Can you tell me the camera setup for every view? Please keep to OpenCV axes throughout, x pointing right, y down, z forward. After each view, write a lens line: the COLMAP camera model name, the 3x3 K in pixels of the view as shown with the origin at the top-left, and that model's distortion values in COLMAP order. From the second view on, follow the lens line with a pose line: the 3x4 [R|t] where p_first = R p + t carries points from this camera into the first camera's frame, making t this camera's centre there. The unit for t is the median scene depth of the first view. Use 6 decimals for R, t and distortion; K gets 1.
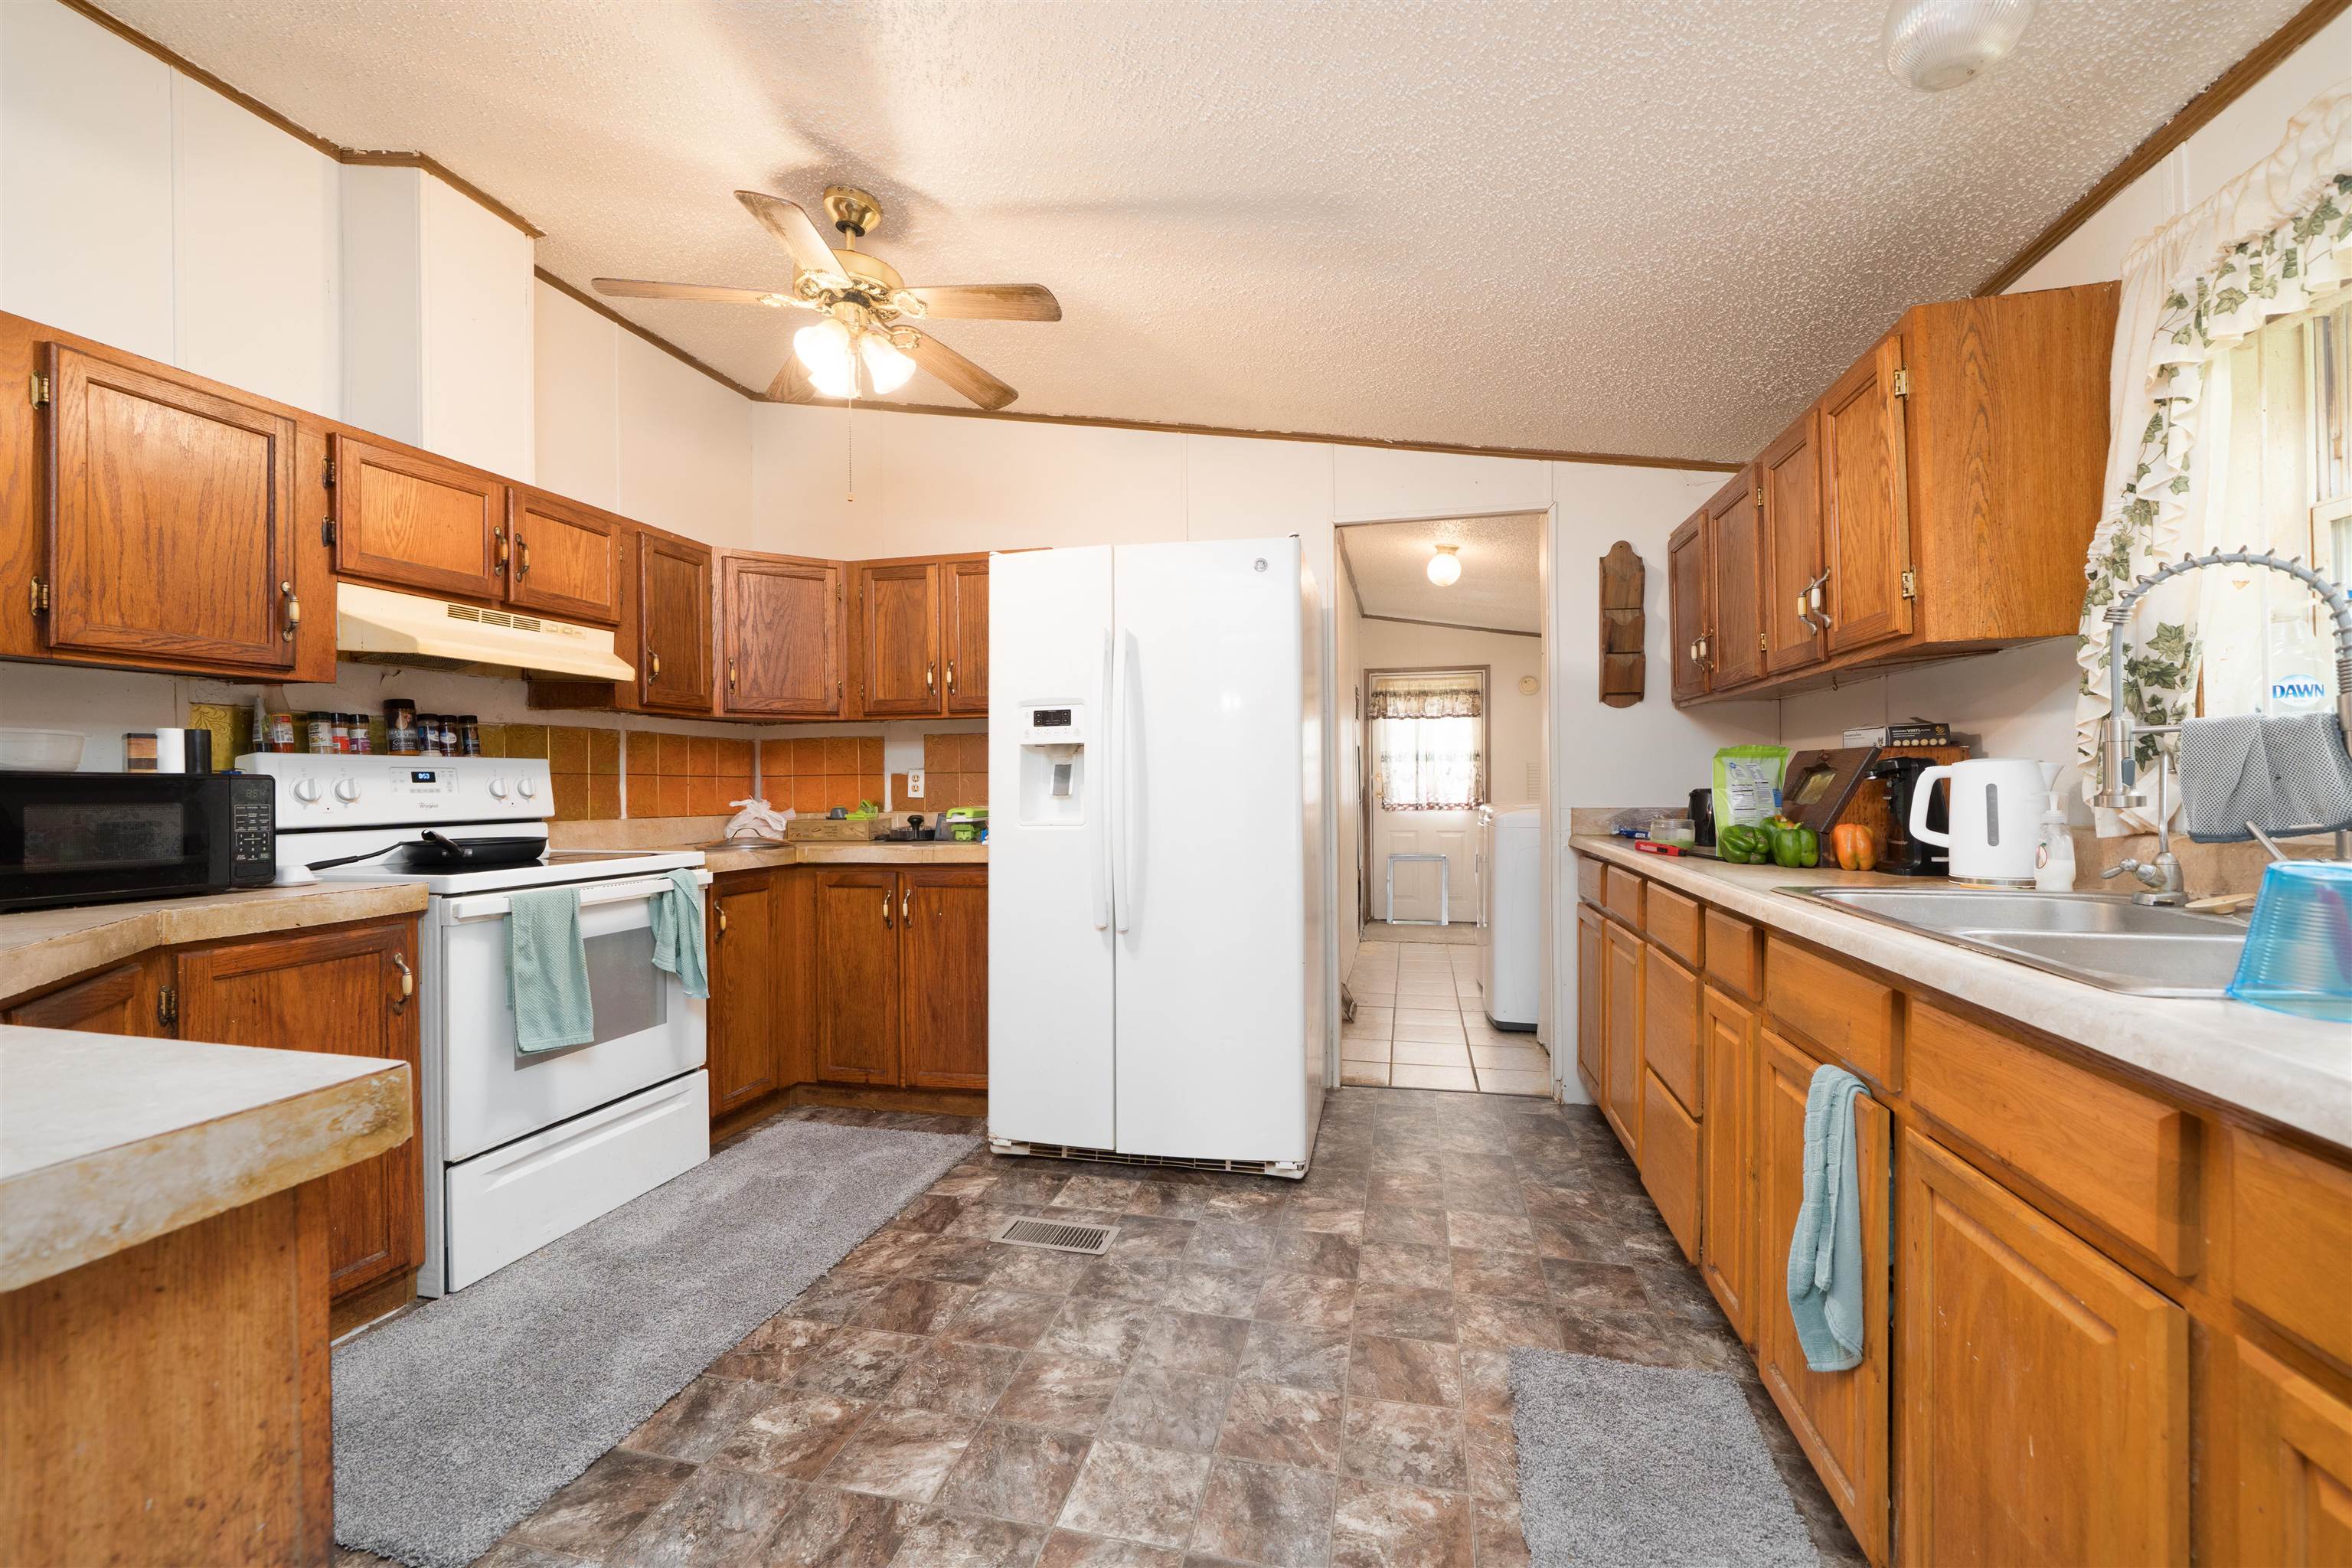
lens RADIAL K [[931.7, 0, 1186.8], [0, 931.7, 785.5], [0, 0, 1]] dist [0.000112, 0.000052]
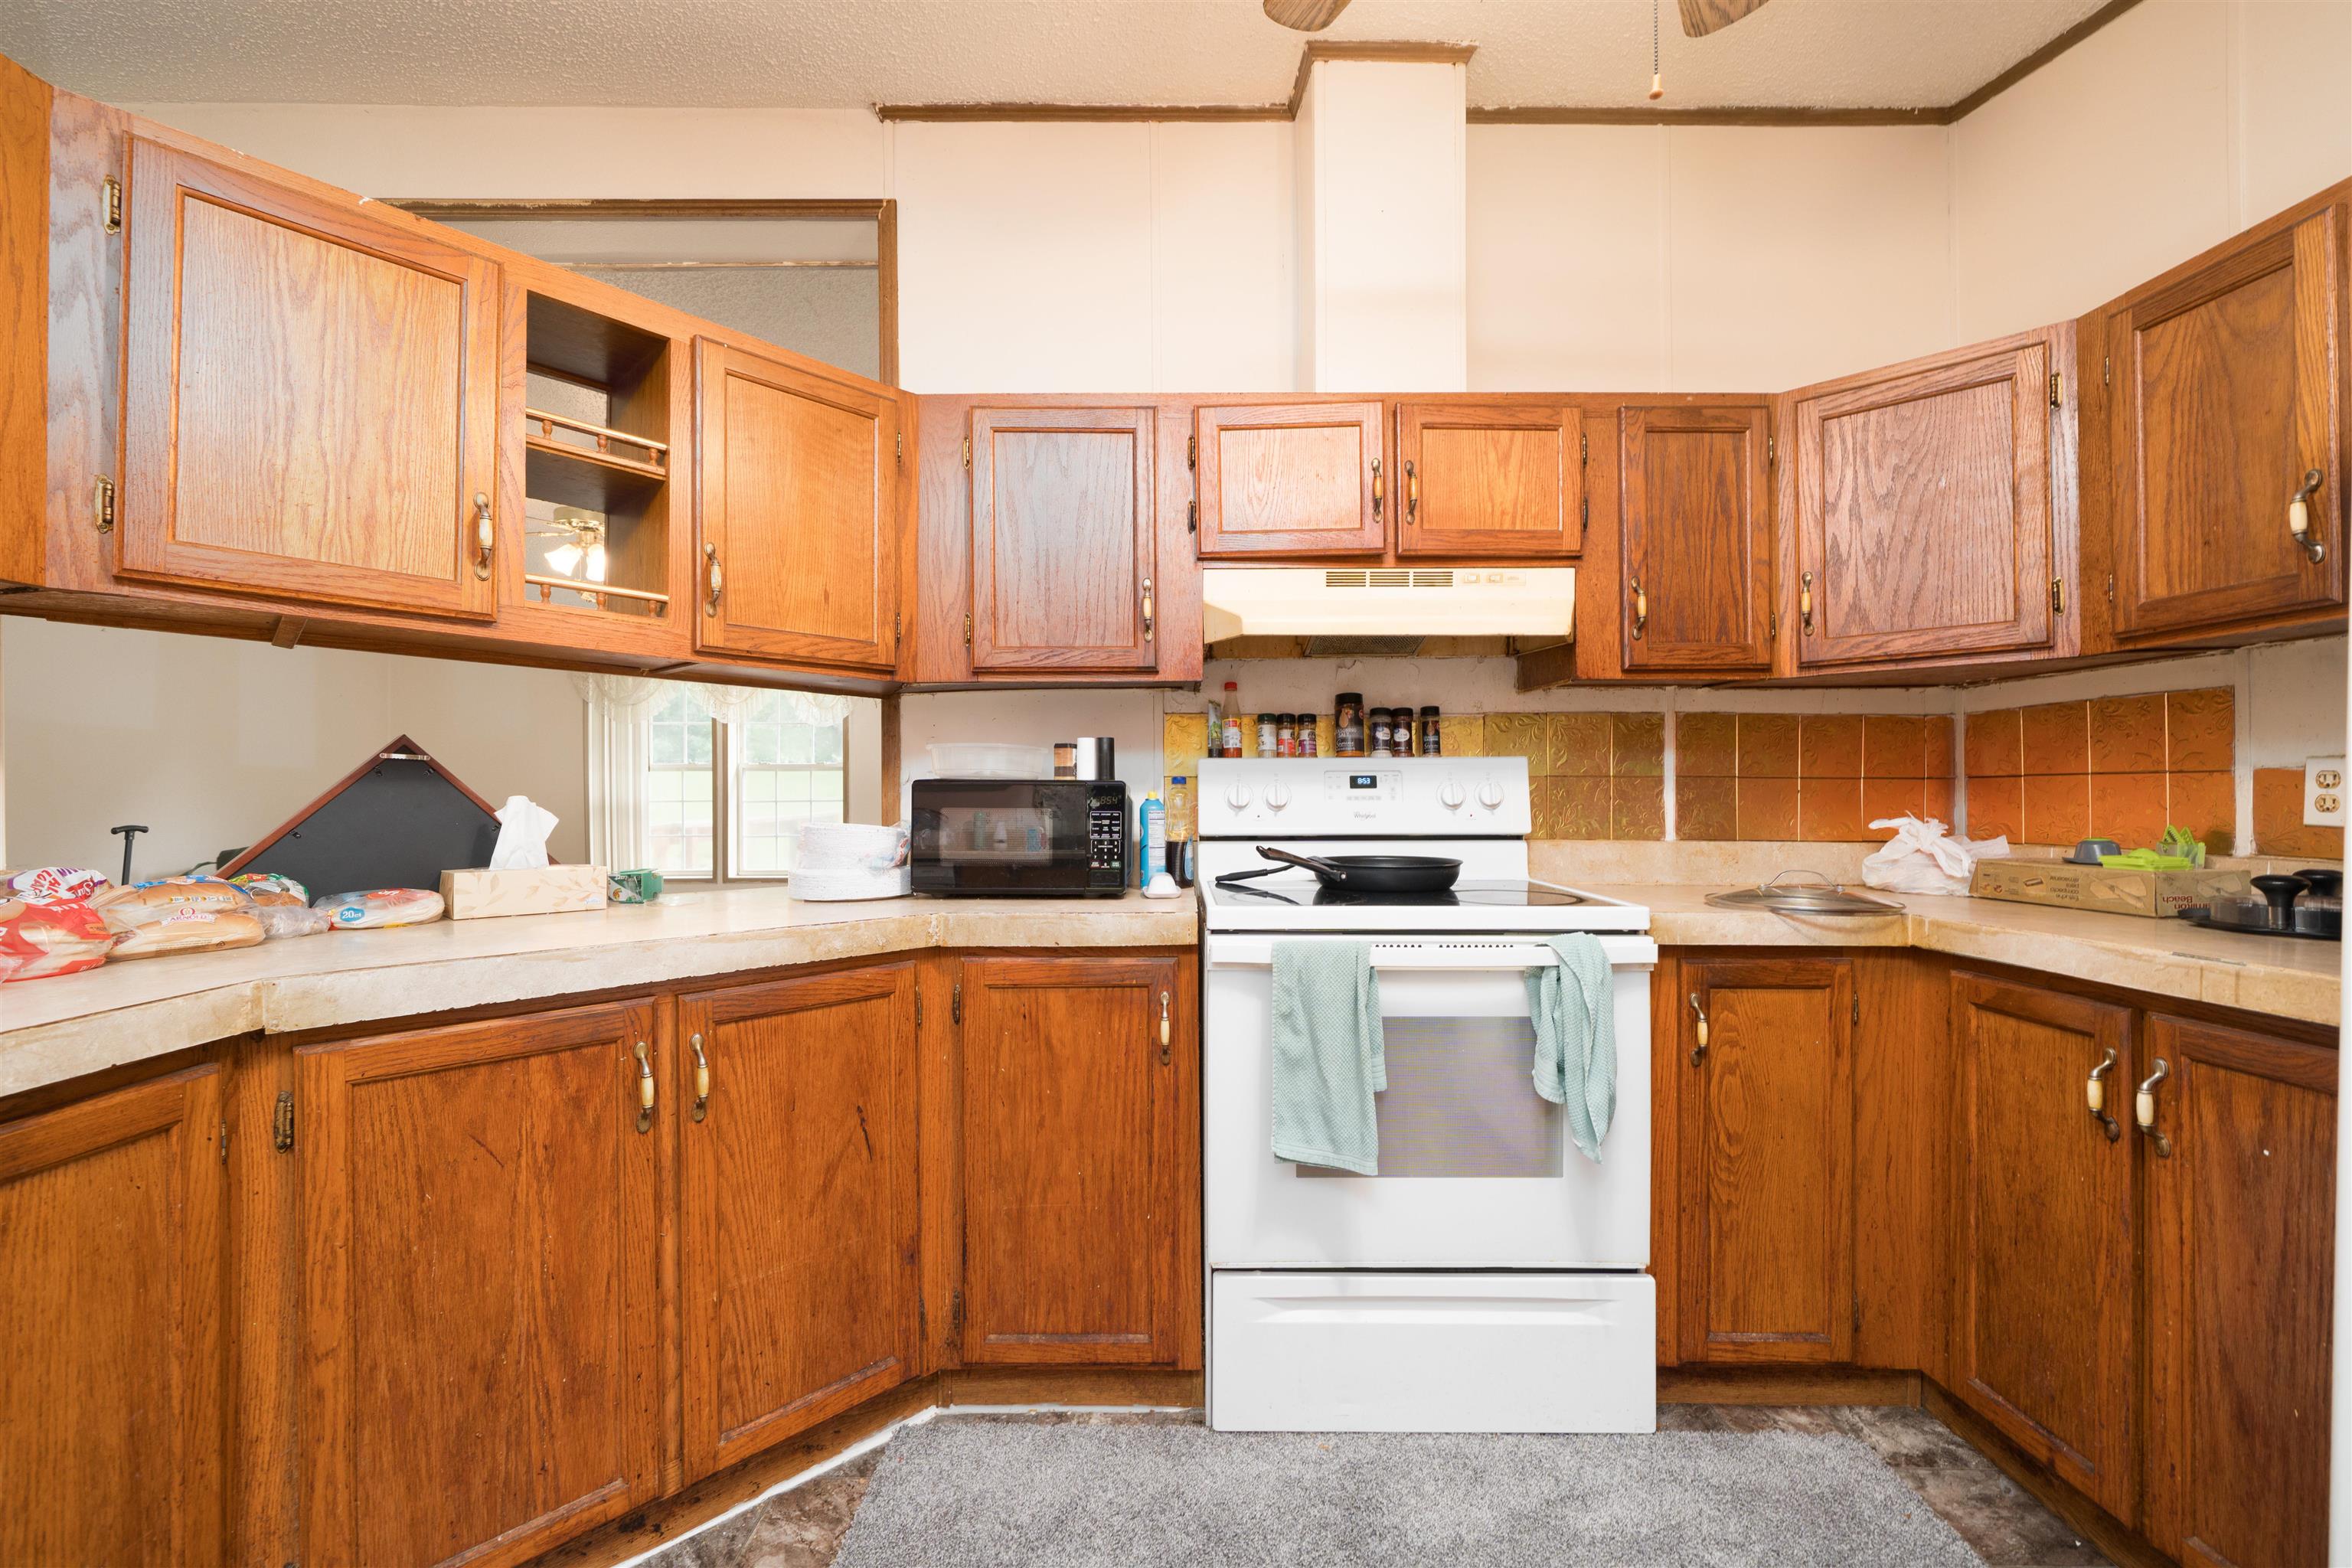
lens RADIAL K [[953.2, 0, 1173.4], [0, 953.2, 793.5], [0, 0, 1]] dist [-0.000591, 0.000075]
pose [[0.237173, 0.009456, -0.971421, -0.005993], [-0.002936, 0.999955, 0.009017, -0.005231], [0.971463, 0.000713, 0.237190, 0.570747]]
